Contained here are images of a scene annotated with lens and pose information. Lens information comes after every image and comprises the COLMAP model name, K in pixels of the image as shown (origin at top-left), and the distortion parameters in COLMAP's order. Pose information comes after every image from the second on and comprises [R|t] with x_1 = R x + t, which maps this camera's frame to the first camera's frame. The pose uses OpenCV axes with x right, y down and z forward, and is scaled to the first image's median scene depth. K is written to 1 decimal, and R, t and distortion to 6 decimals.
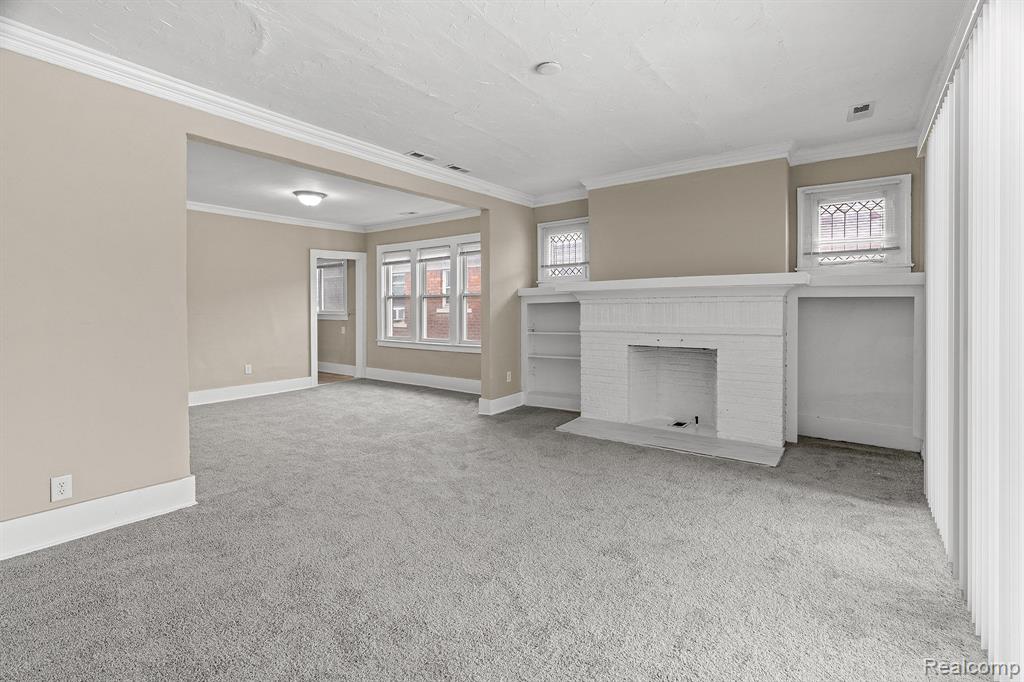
lens RADIAL K [[463.6, 0, 510.9], [0, 463.6, 312.6], [0, 0, 1]] dist [-0.017419, 0.000005]
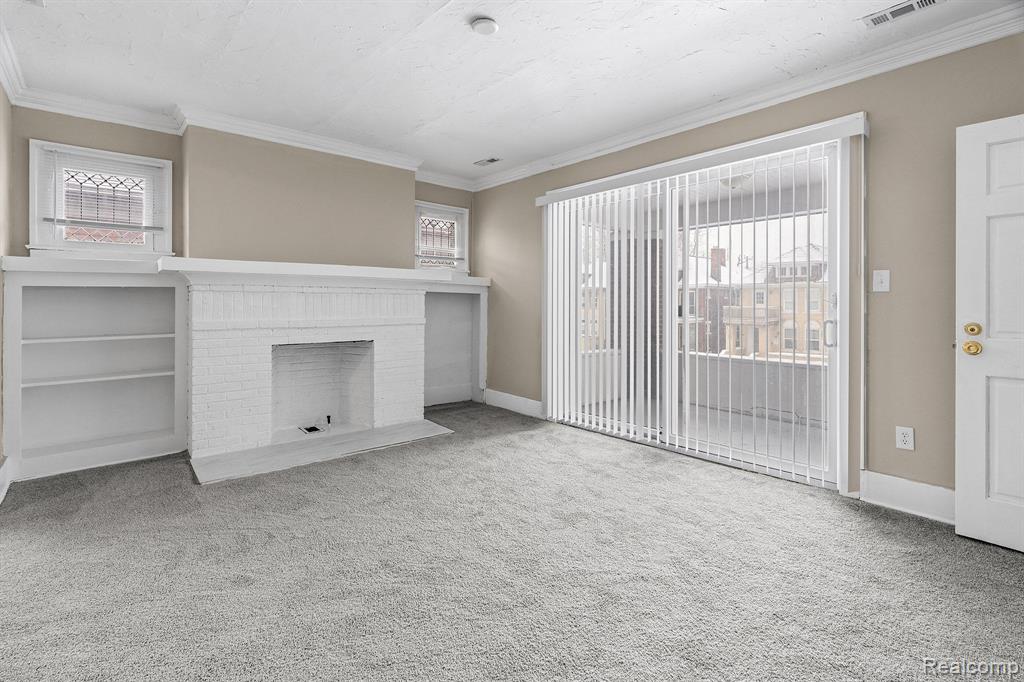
lens RADIAL K [[477.0, 0, 508.4], [0, 477.0, 299.7], [0, 0, 1]] dist [-0.001949, -0.000118]
pose [[0.227766, 0.011294, 0.973651, -0.340047], [-0.001302, 0.999935, -0.011294, 0.000964], [-0.973715, 0.001304, 0.227766, 0.319972]]
